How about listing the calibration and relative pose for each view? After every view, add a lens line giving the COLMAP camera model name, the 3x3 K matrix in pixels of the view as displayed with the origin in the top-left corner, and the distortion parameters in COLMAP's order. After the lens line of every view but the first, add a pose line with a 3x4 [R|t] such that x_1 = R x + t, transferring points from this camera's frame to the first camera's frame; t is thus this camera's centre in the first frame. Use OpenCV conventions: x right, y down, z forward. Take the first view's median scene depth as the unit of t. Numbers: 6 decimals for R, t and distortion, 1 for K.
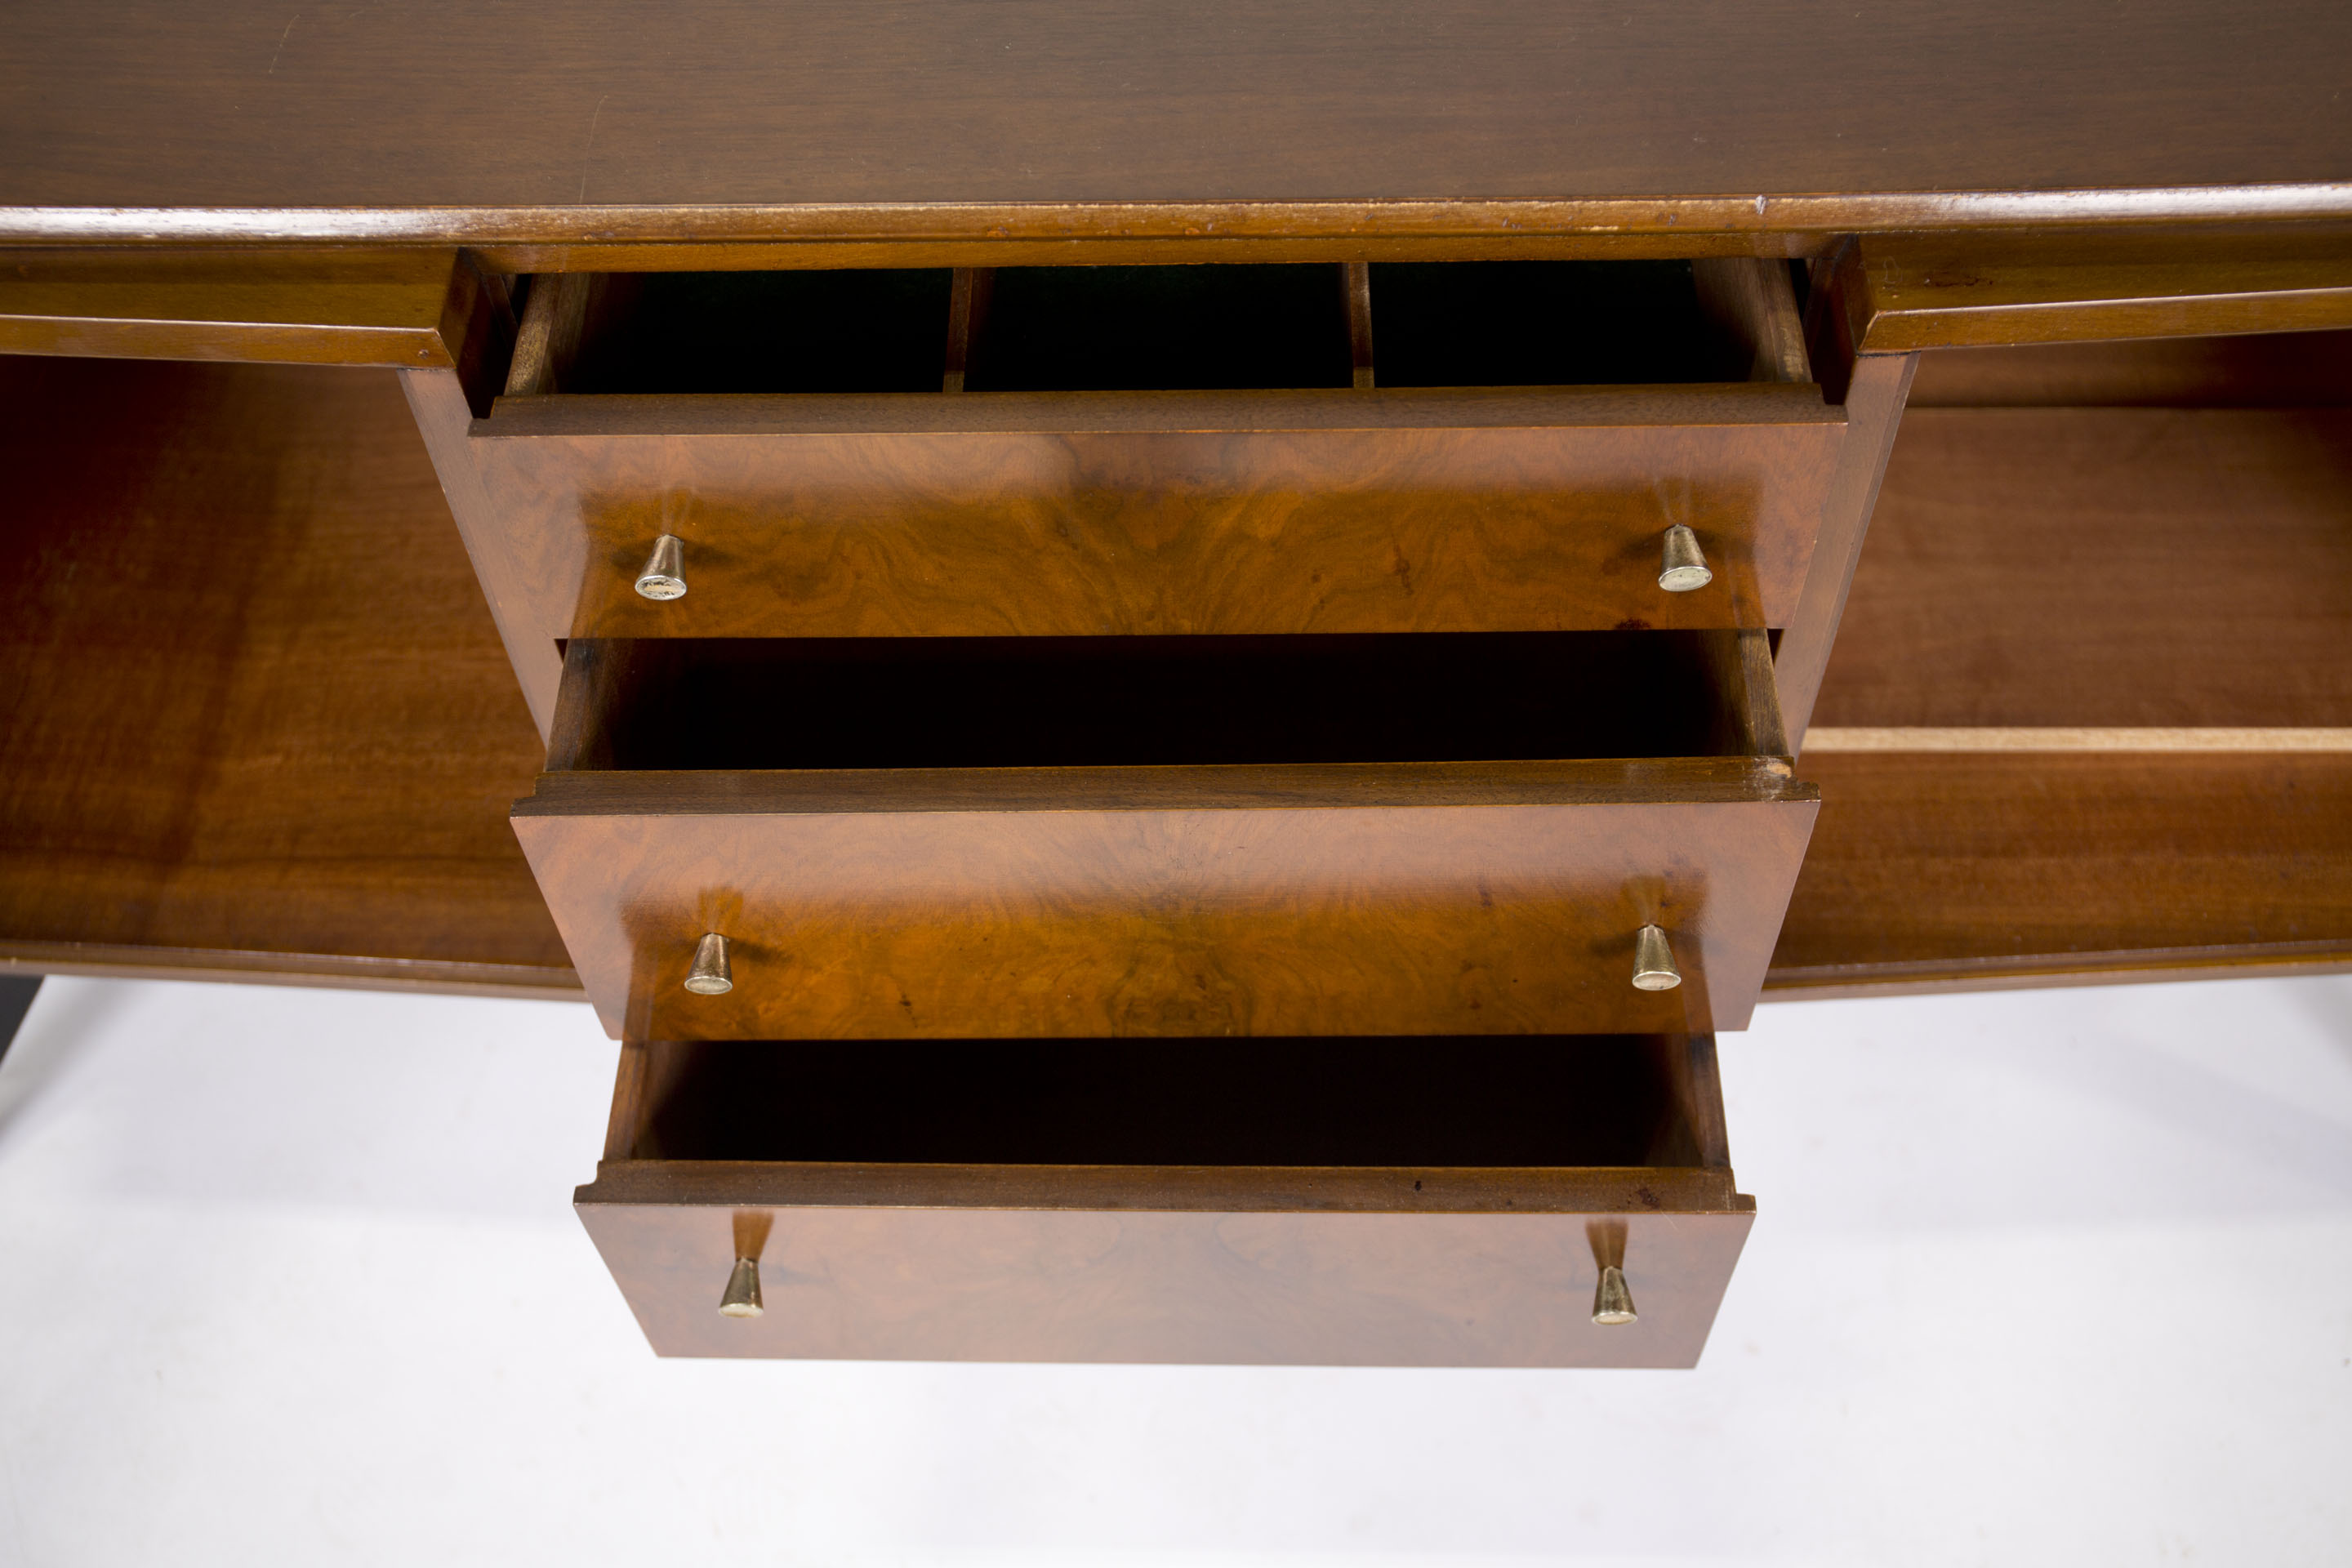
lens RADIAL K [[2511.6, 0, 1169.6], [0, 2511.6, 805.0], [0, 0, 1]] dist [0.003501, 0.000000]
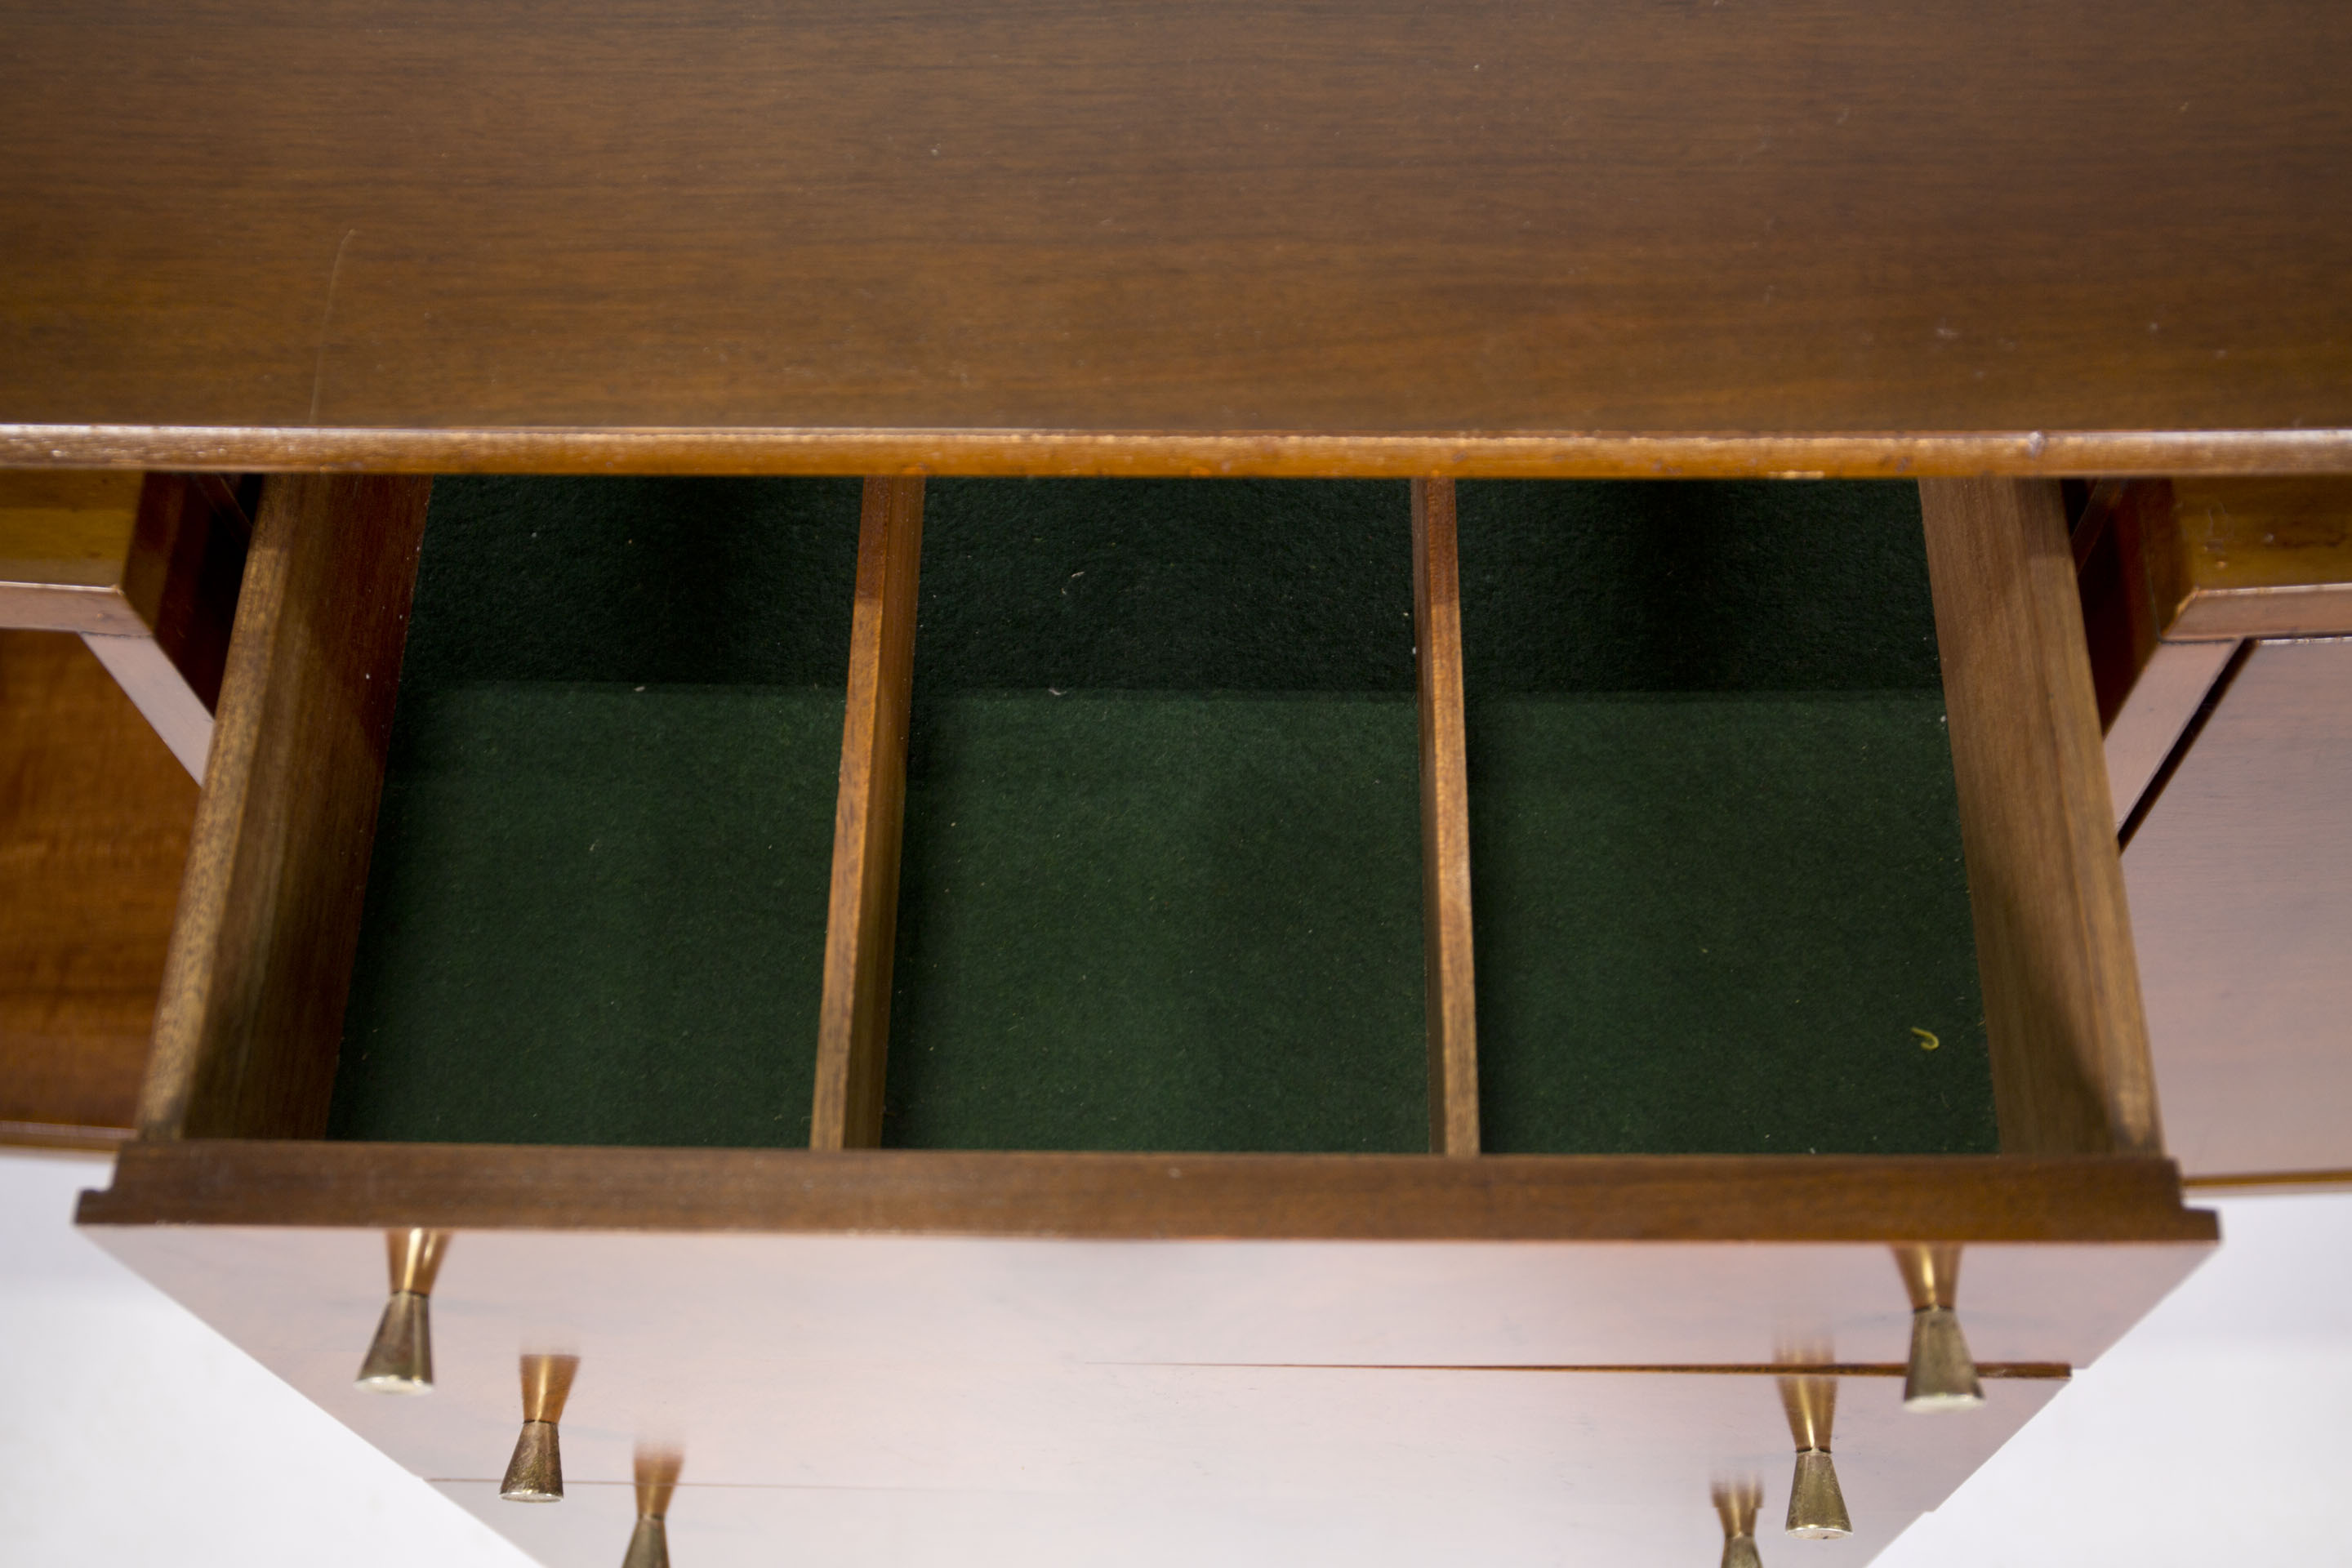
lens RADIAL K [[2758.4, 0, 1184.1], [0, 2758.4, 765.4], [0, 0, 1]] dist [0.014639, 0.000000]
pose [[0.999953, 0.002836, -0.009231, 0.011521], [-0.001478, 0.989588, 0.143925, -0.255801], [0.009543, -0.143904, 0.989546, 0.240112]]
